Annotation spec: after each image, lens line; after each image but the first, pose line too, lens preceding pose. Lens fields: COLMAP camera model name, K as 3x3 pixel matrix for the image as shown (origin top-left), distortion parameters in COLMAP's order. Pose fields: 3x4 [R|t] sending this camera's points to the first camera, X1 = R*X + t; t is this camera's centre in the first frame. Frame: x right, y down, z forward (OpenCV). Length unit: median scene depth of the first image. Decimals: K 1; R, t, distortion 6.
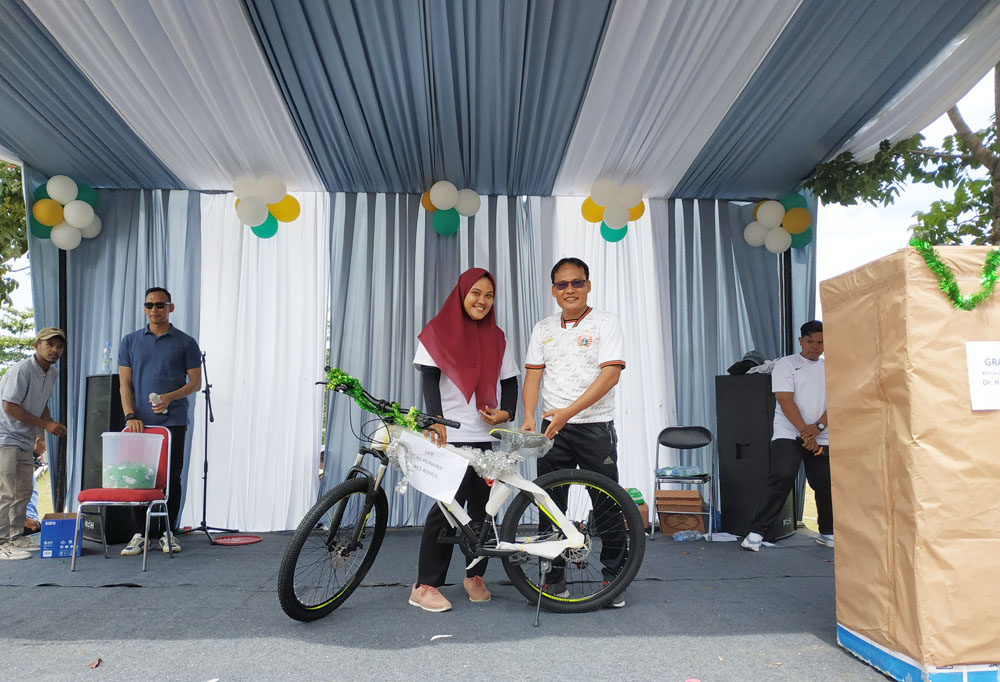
lens RADIAL K [[727.5, 0, 494.6], [0, 727.5, 382.0], [0, 0, 1]] dist [-0.009750, -0.009401]
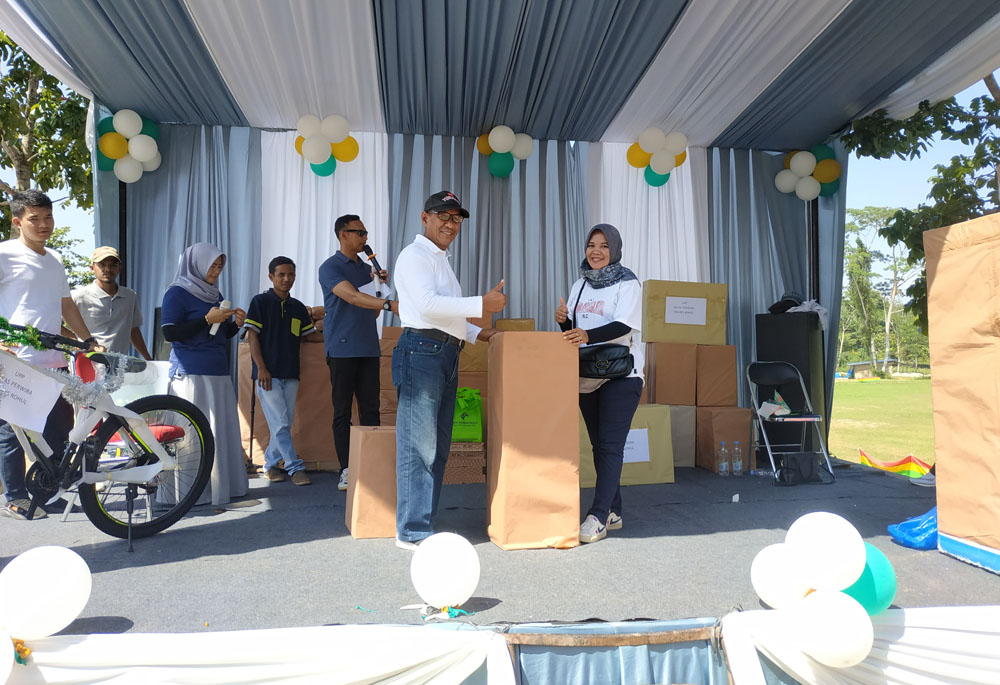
lens RADIAL K [[727.5, 0, 489.8], [0, 727.5, 317.8], [0, 0, 1]] dist [-0.009750, -0.009401]
pose [[0.998409, 0.011328, 0.055233, -0.147190], [-0.011262, 0.999935, -0.001499, 0.002711], [-0.055247, 0.000875, 0.998472, -0.045927]]
